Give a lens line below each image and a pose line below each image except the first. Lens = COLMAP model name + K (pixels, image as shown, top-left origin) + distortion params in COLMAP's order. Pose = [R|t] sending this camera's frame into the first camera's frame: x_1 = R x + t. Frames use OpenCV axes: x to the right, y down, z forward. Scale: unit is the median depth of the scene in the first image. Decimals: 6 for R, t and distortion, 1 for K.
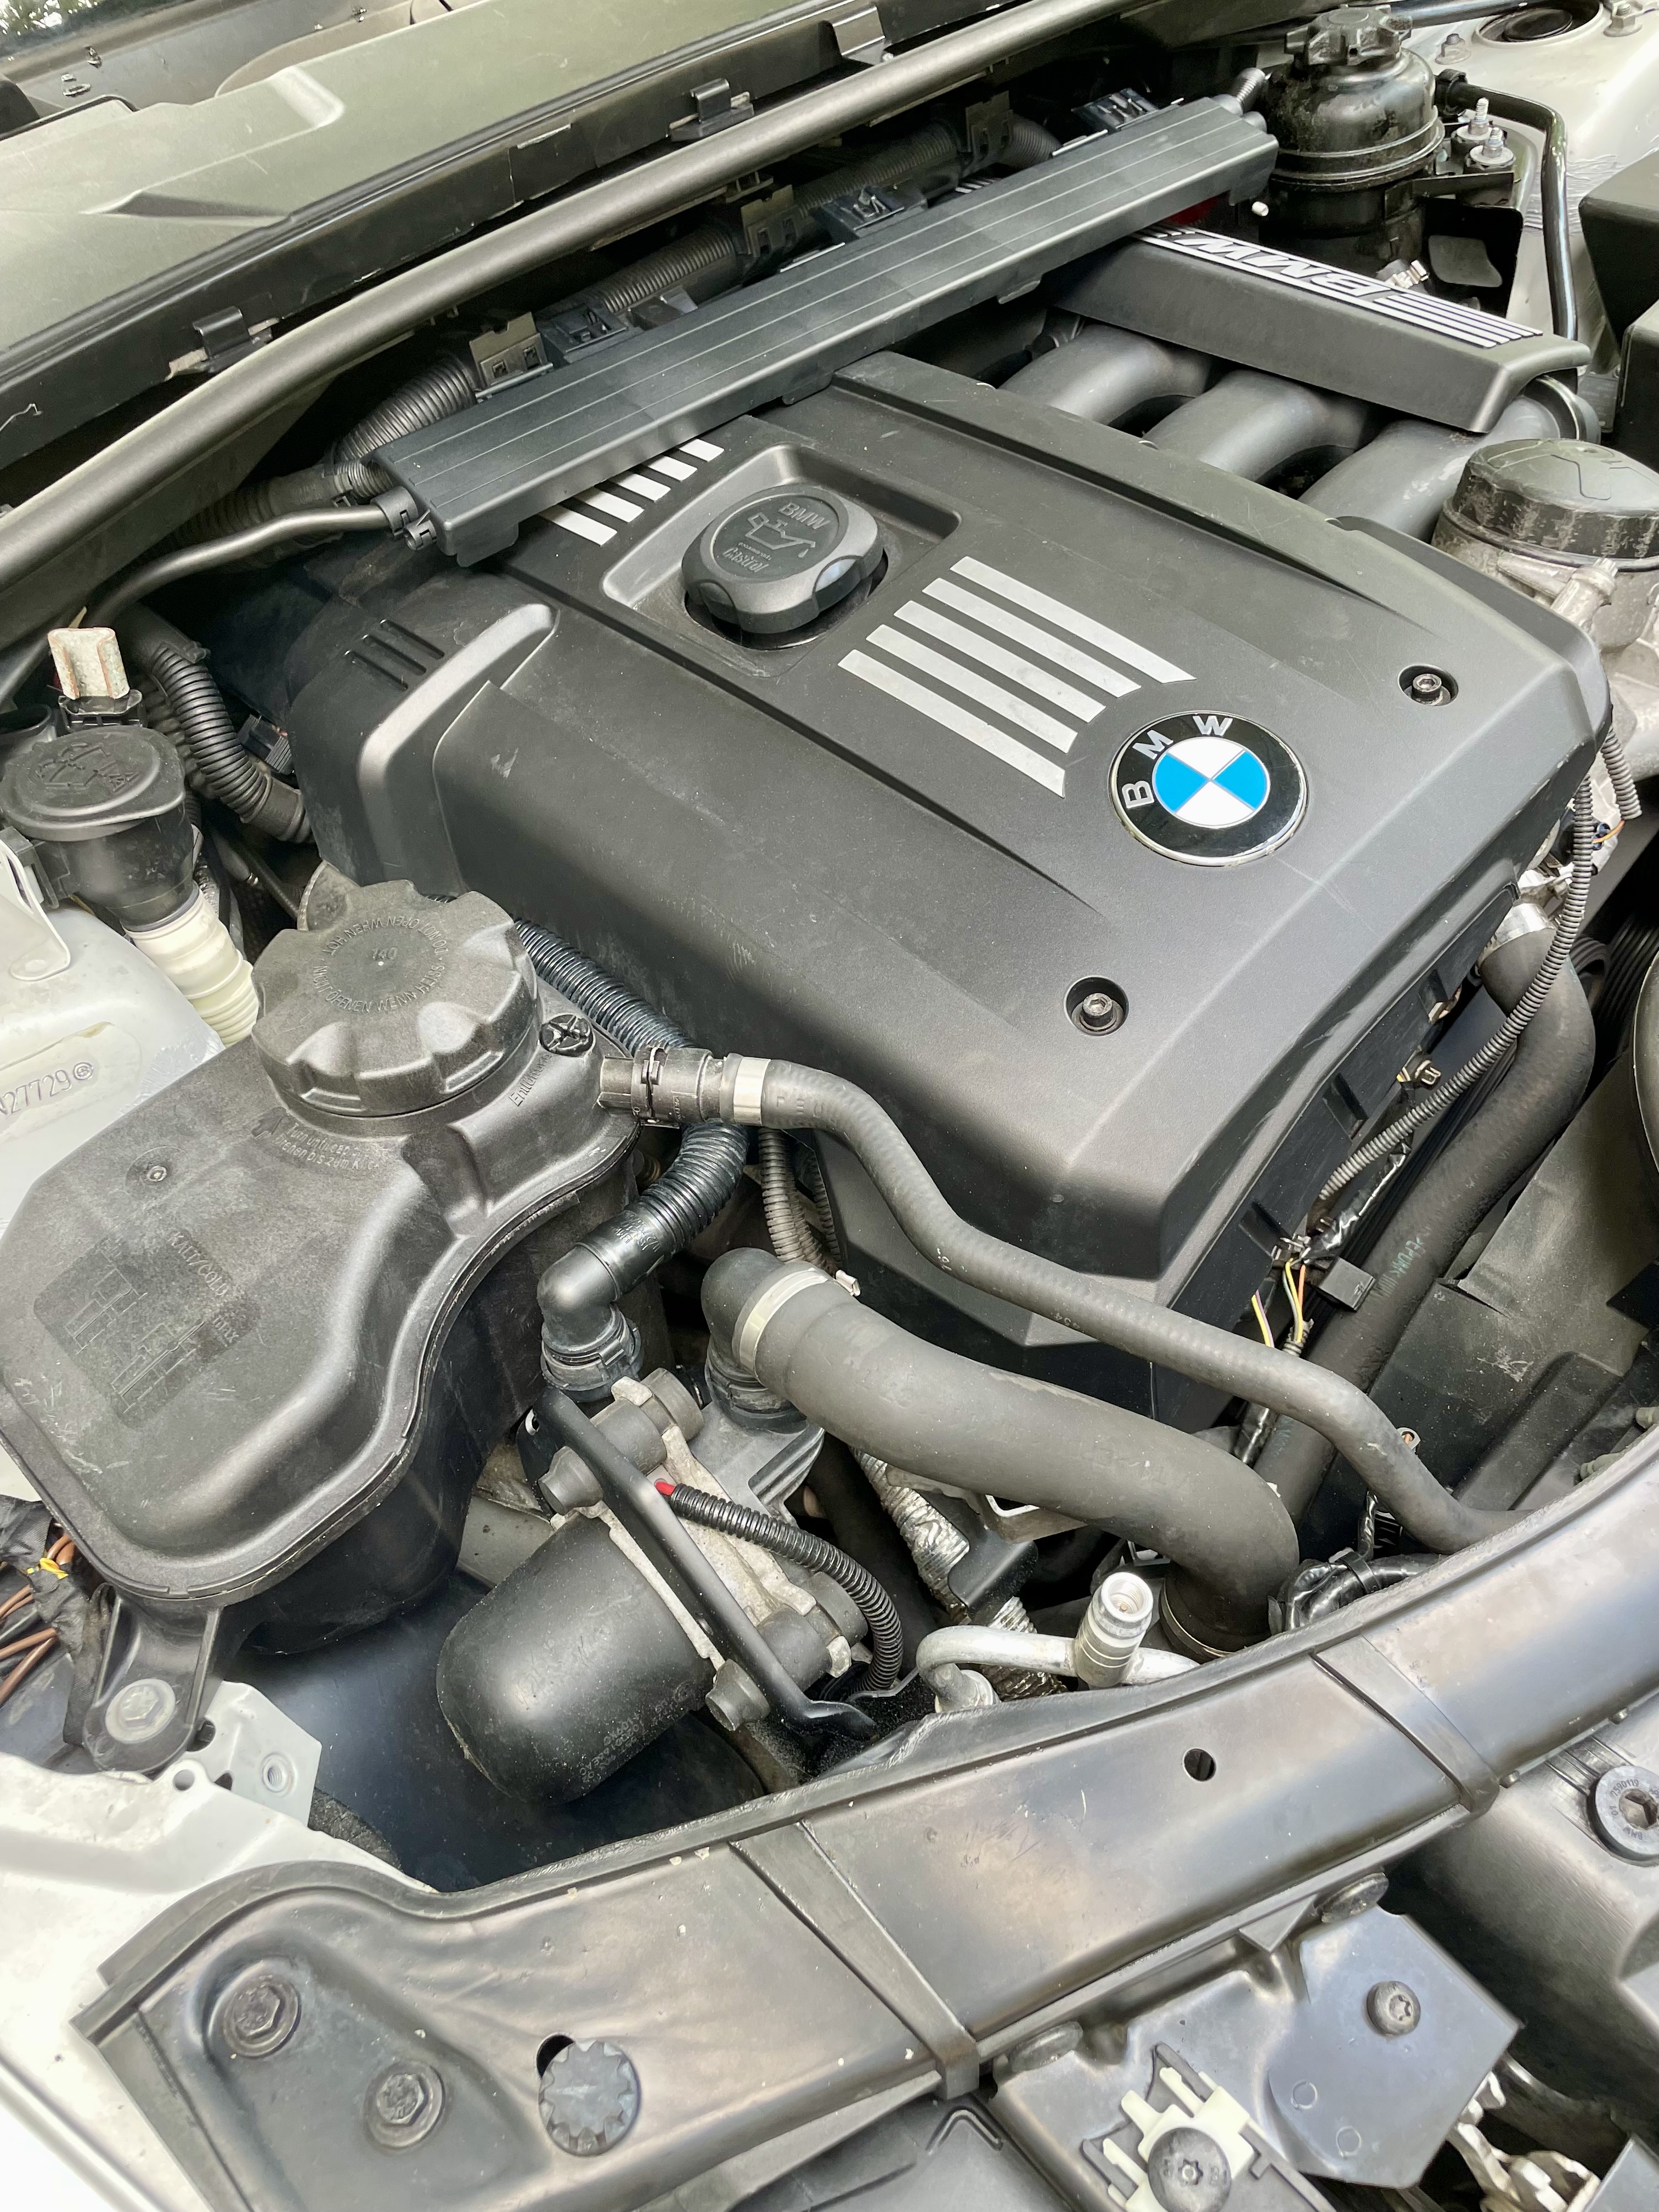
lens RADIAL K [[1669.2, 0, 830.9], [0, 1669.2, 1068.1], [0, 0, 1]] dist [0.114252, -0.135376]
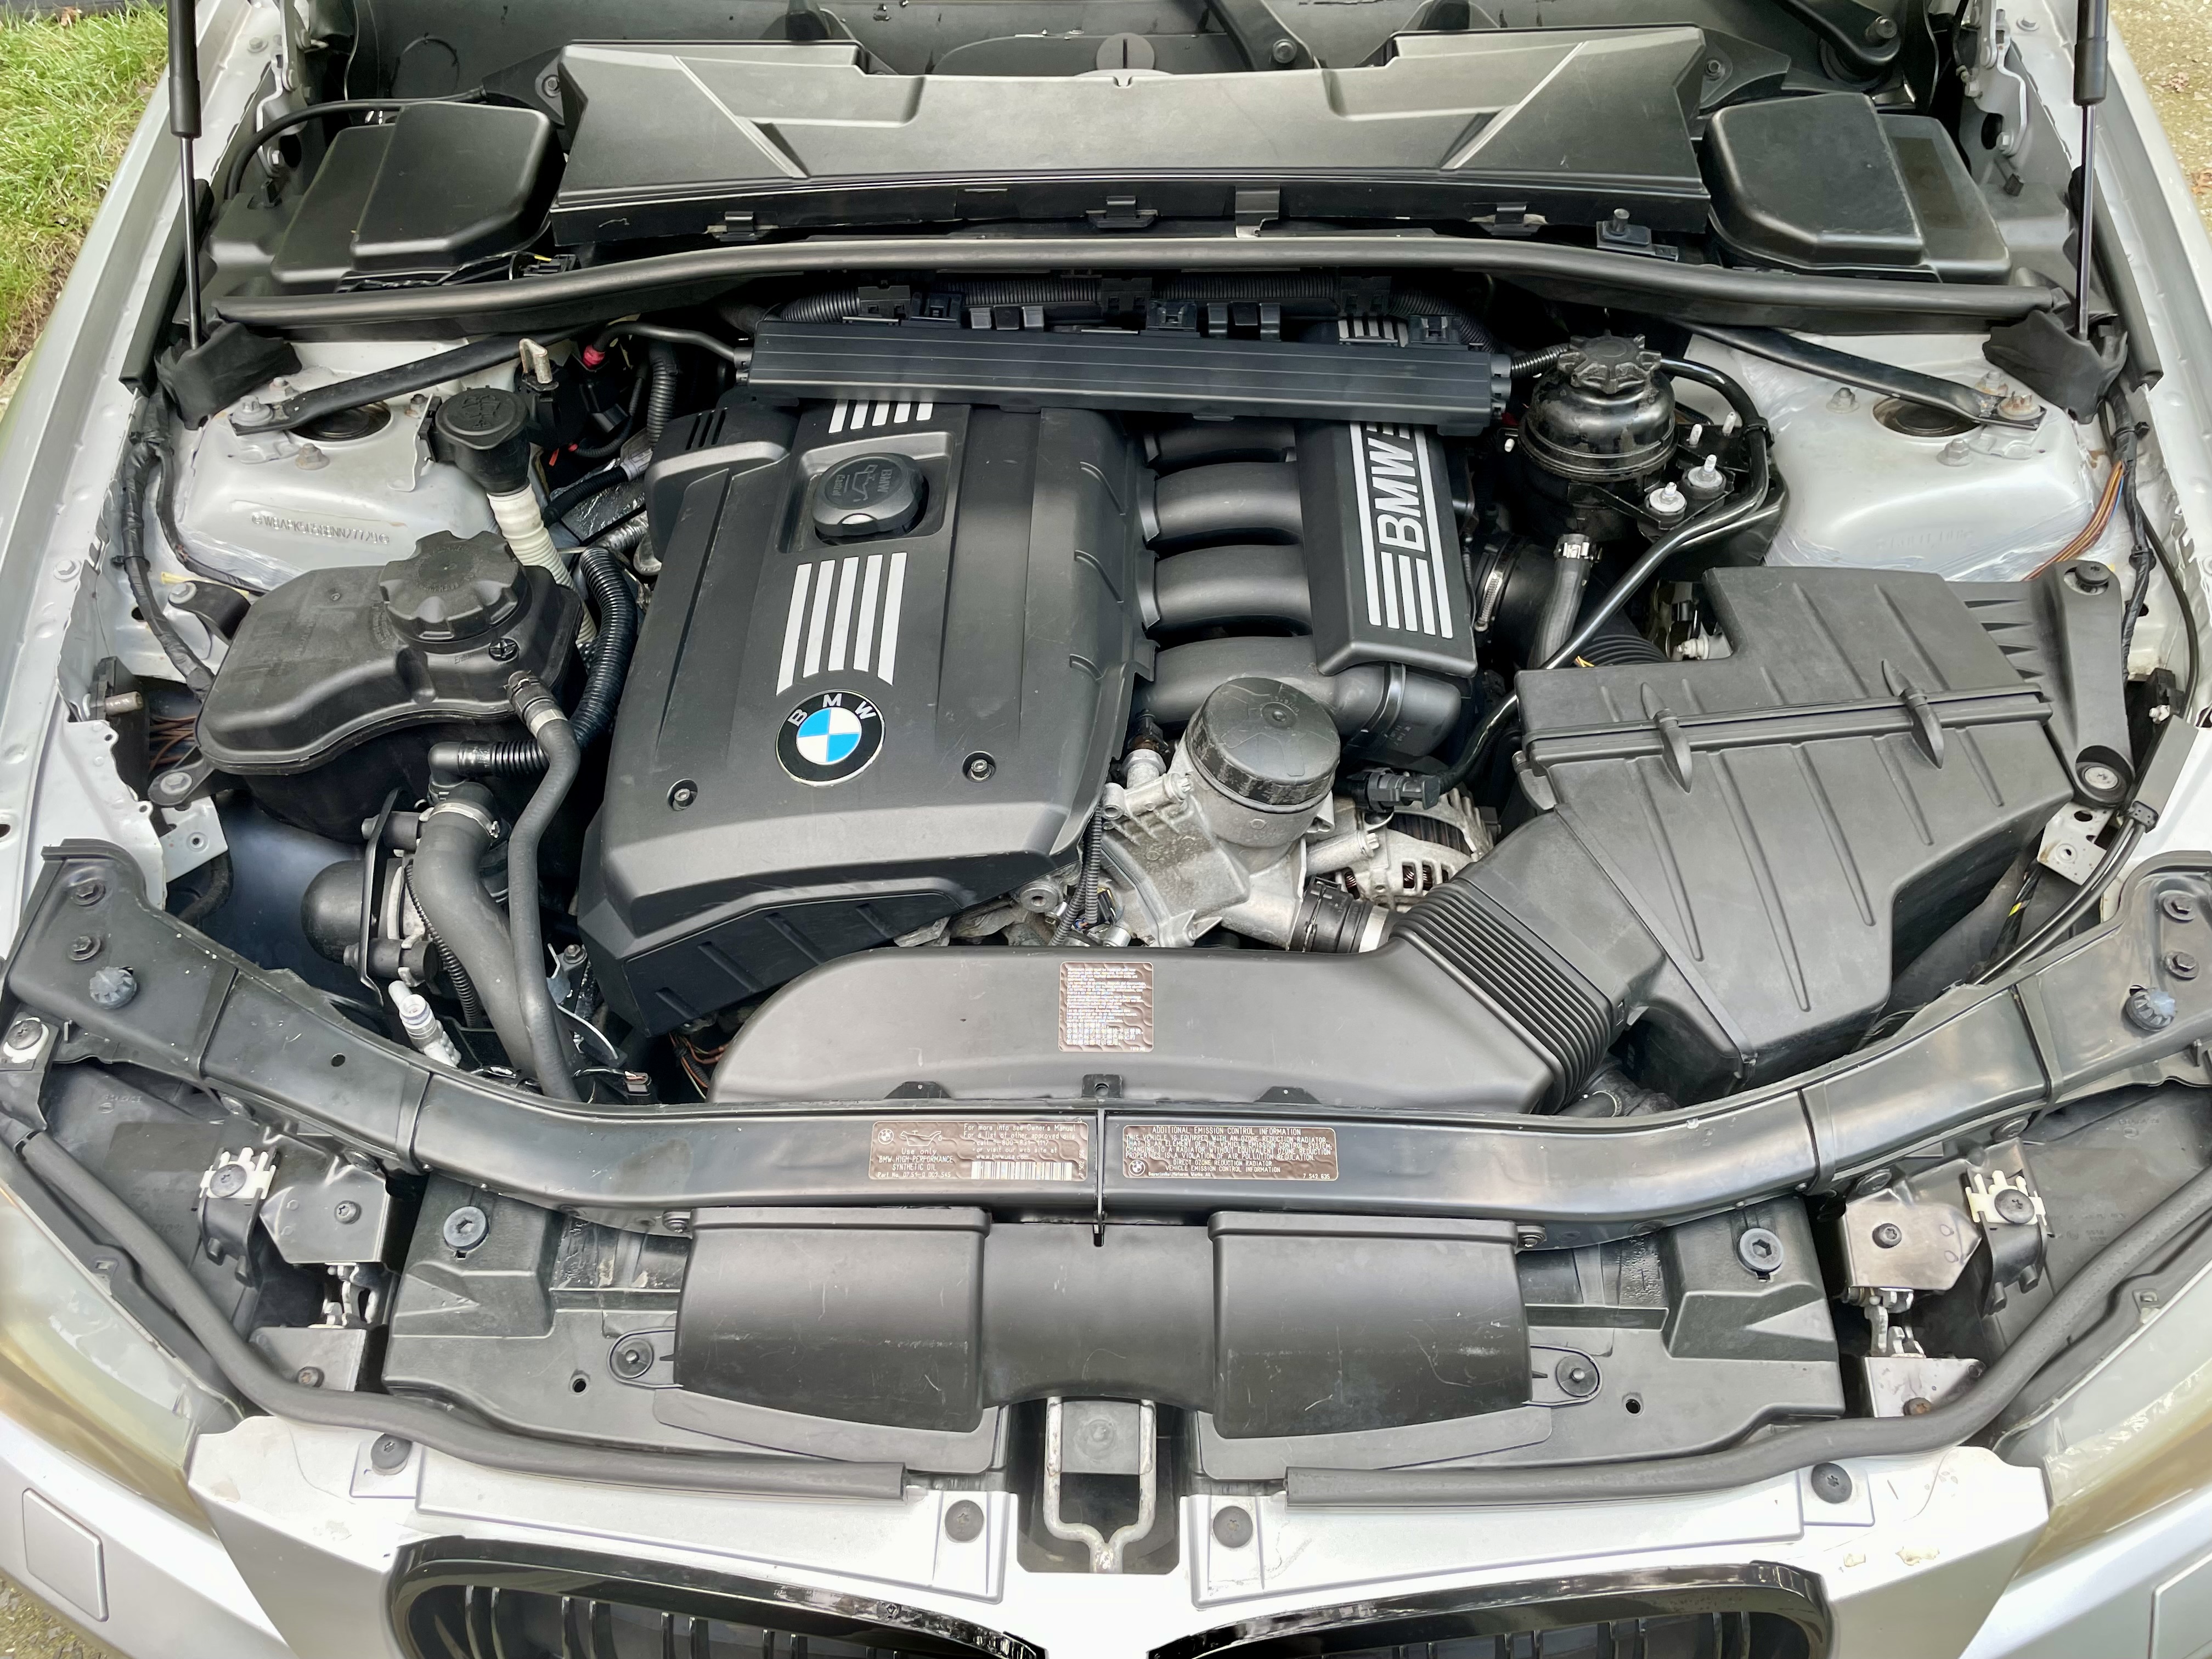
lens RADIAL K [[1669.2, 0, 1105.4], [0, 1669.2, 832.3], [0, 0, 1]] dist [0.114252, -0.135376]
pose [[0.698364, 0.584289, -0.413394, 1.134749], [-0.547999, 0.808028, 0.216305, -0.587844], [0.460418, 0.075479, 0.884487, -0.357056]]
